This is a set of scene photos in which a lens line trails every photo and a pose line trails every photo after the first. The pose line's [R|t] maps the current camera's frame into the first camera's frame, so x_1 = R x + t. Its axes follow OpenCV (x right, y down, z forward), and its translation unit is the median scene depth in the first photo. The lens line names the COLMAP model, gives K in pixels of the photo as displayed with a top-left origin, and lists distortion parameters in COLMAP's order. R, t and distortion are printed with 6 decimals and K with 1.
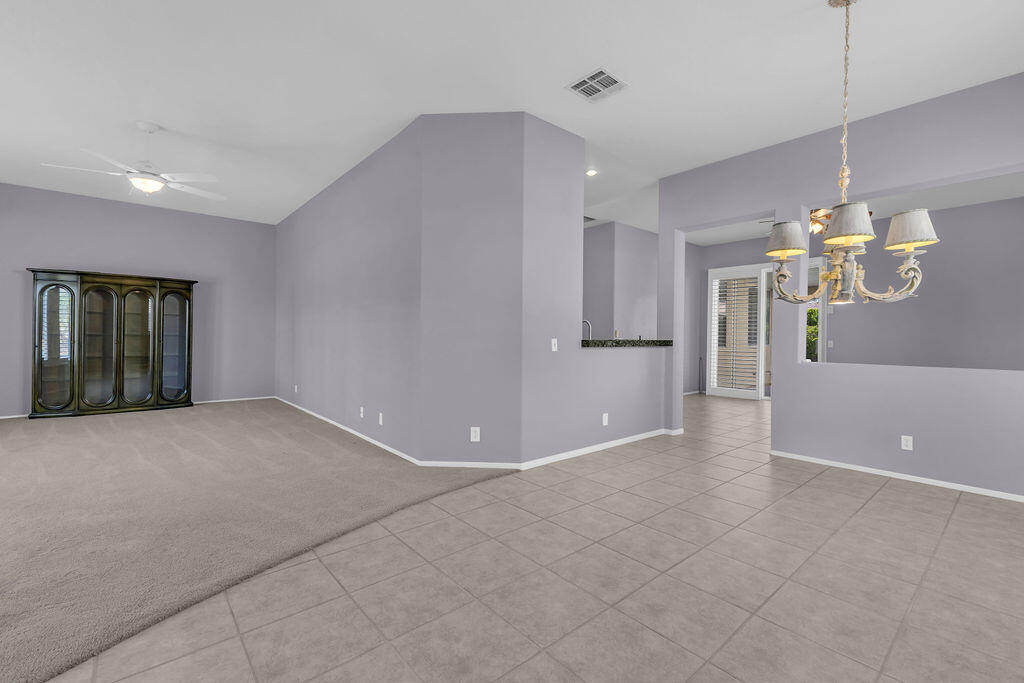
lens RADIAL K [[441.2, 0, 513.5], [0, 441.2, 337.5], [0, 0, 1]] dist [0.005512, -0.000249]
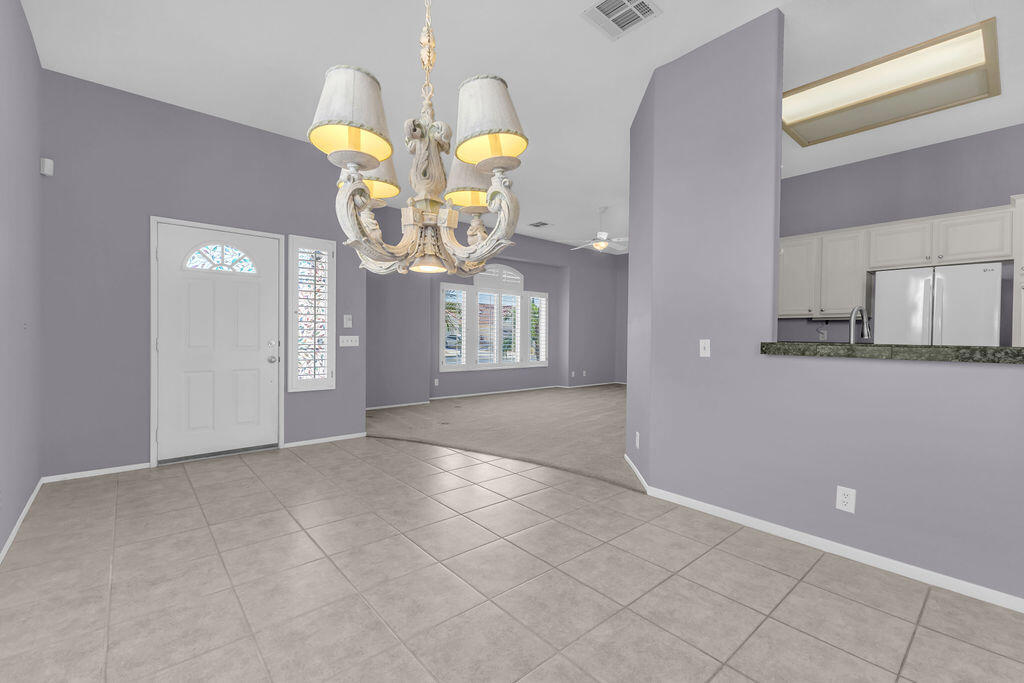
lens RADIAL K [[441.2, 0, 513.6], [0, 441.2, 339.5], [0, 0, 1]] dist [0.005512, -0.000249]
pose [[0.002277, 0.000722, -0.999997, 0.917665], [-0.015532, 0.999879, 0.000687, 0.007802], [0.999877, 0.015531, 0.002288, 0.780984]]
